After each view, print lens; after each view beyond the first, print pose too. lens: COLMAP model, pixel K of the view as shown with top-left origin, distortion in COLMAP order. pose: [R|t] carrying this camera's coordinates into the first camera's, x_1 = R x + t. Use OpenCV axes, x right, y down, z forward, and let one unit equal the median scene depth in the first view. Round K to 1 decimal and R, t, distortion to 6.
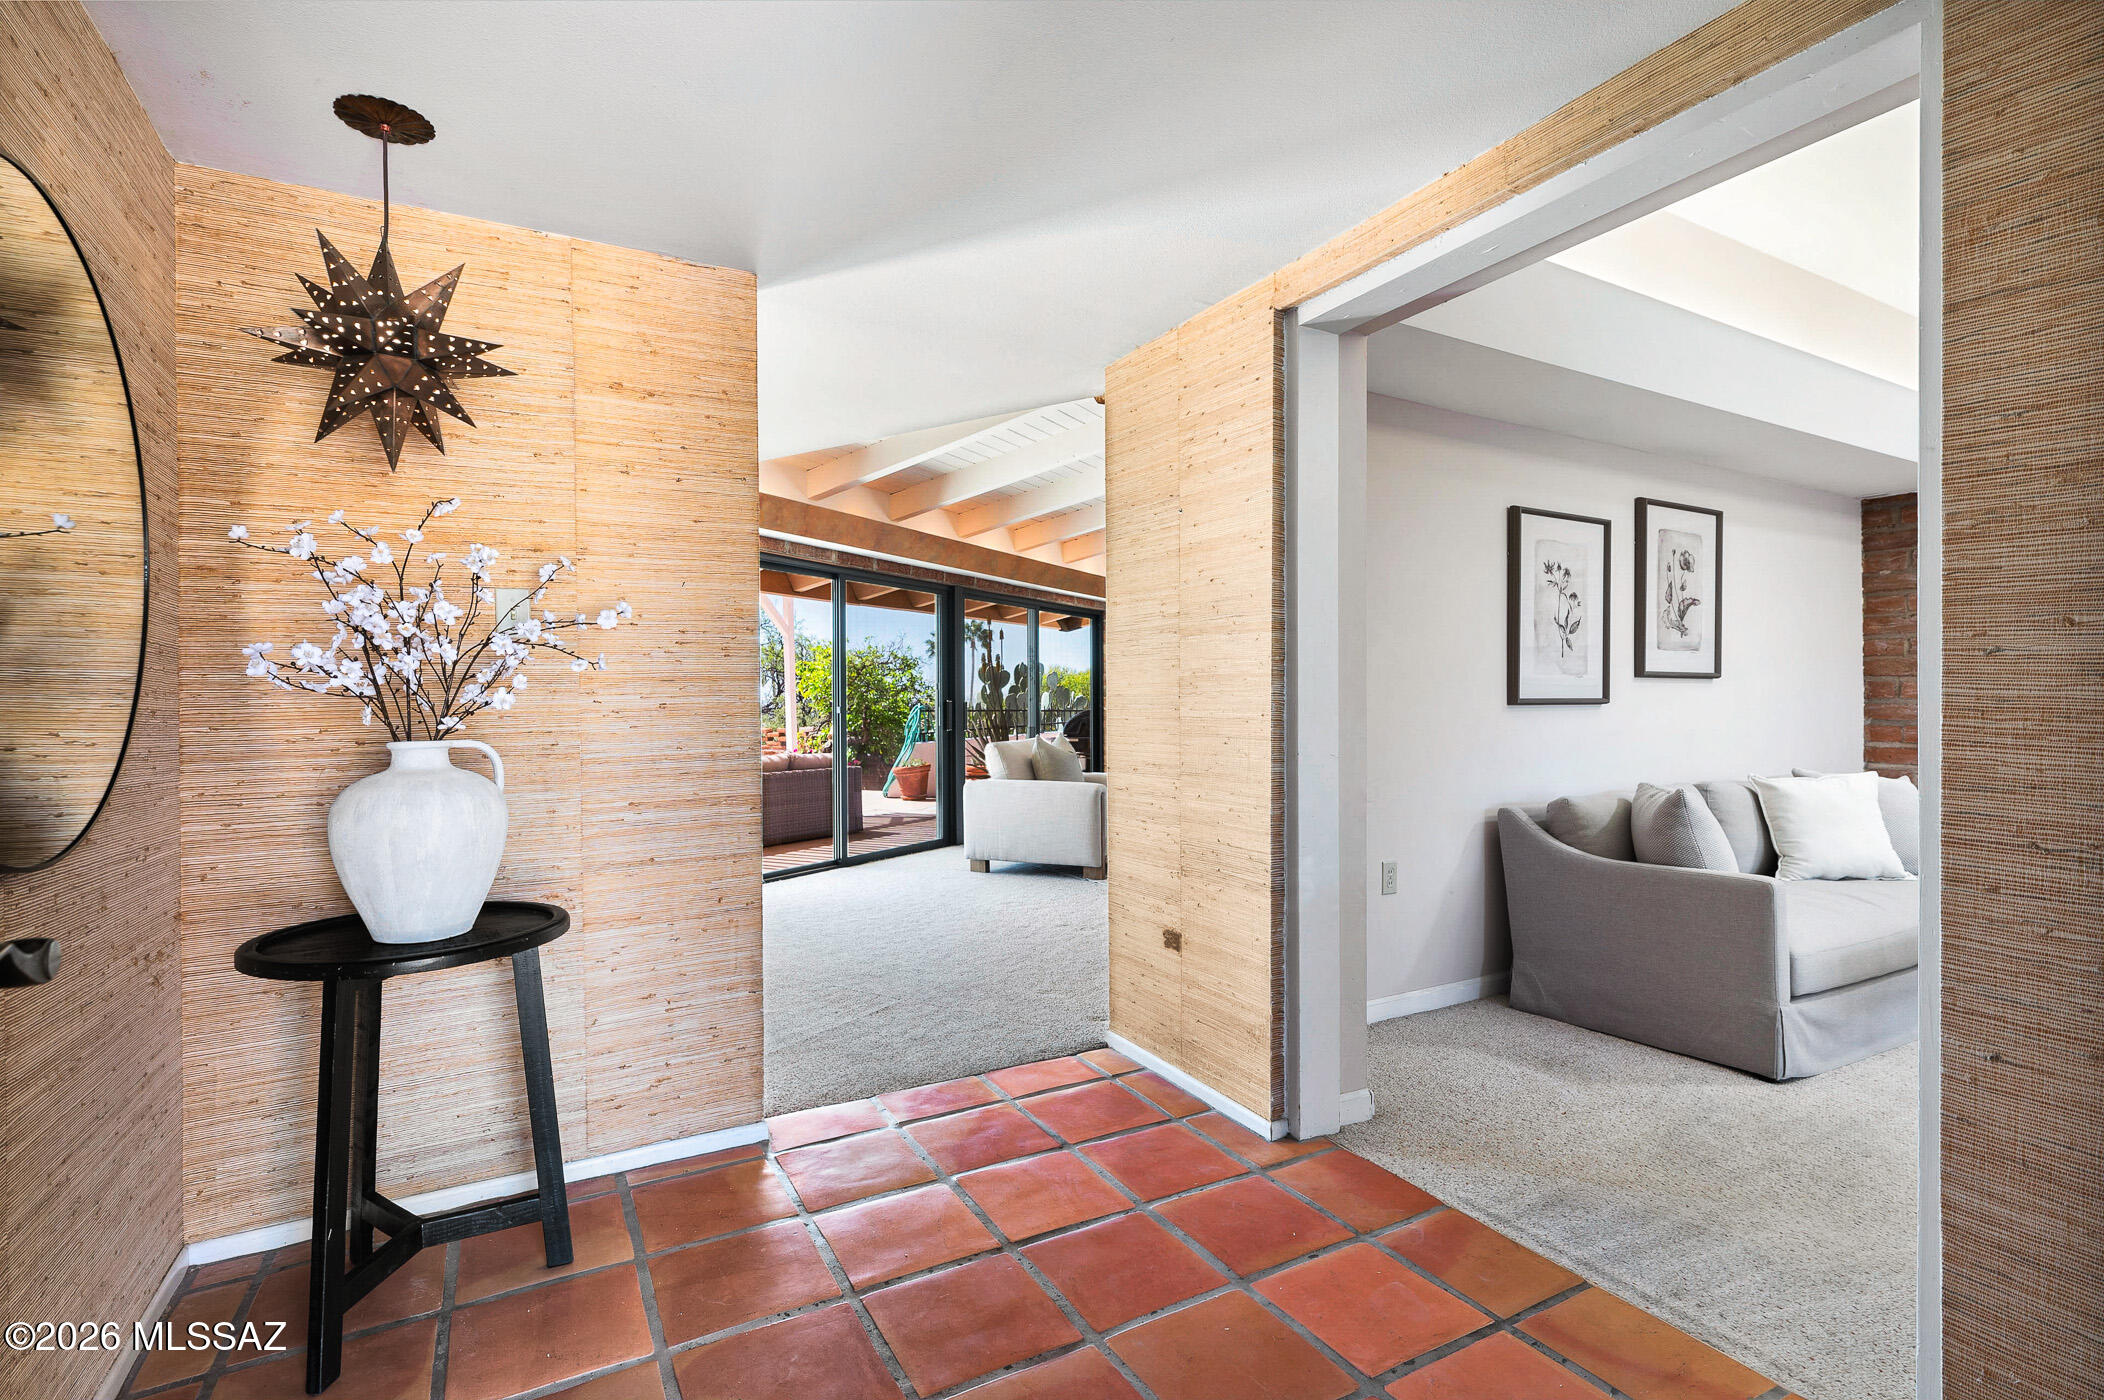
lens RADIAL K [[965.0, 0, 1052.1], [0, 965.0, 698.7], [0, 0, 1]] dist [0.002062, -0.000110]
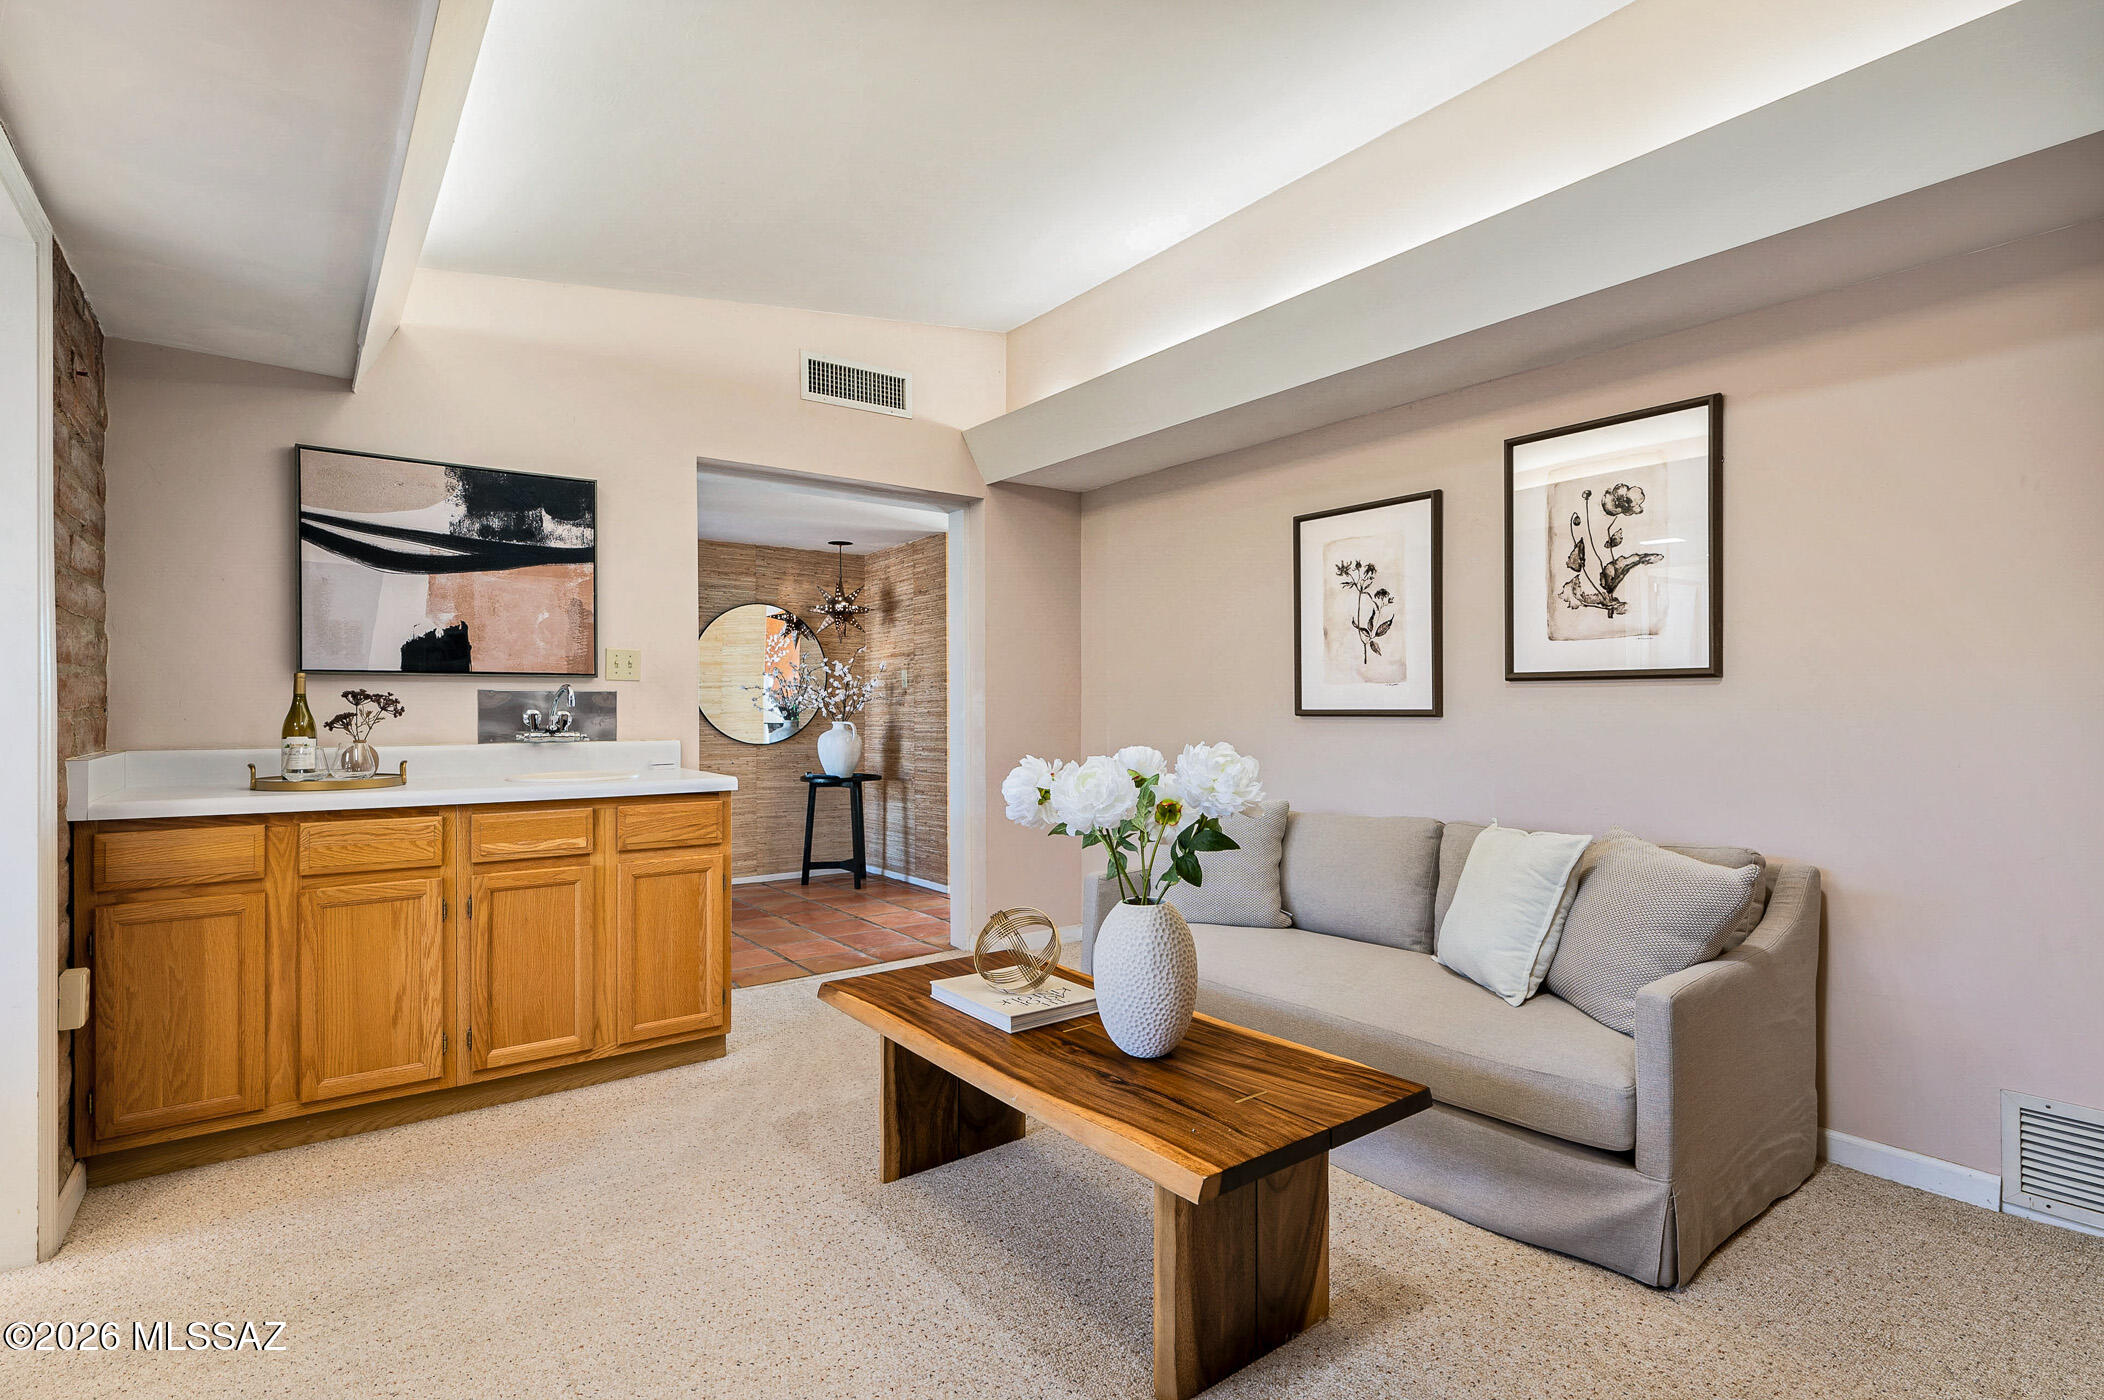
lens RADIAL K [[1025.6, 0, 1052.2], [0, 1025.6, 699.7], [0, 0, 1]] dist [-0.001994, -0.000775]
pose [[0.137743, -0.001629, -0.990467, 1.432519], [0.010790, 0.999942, -0.000144, -0.012491], [0.990409, -0.010667, 0.137752, 0.577140]]
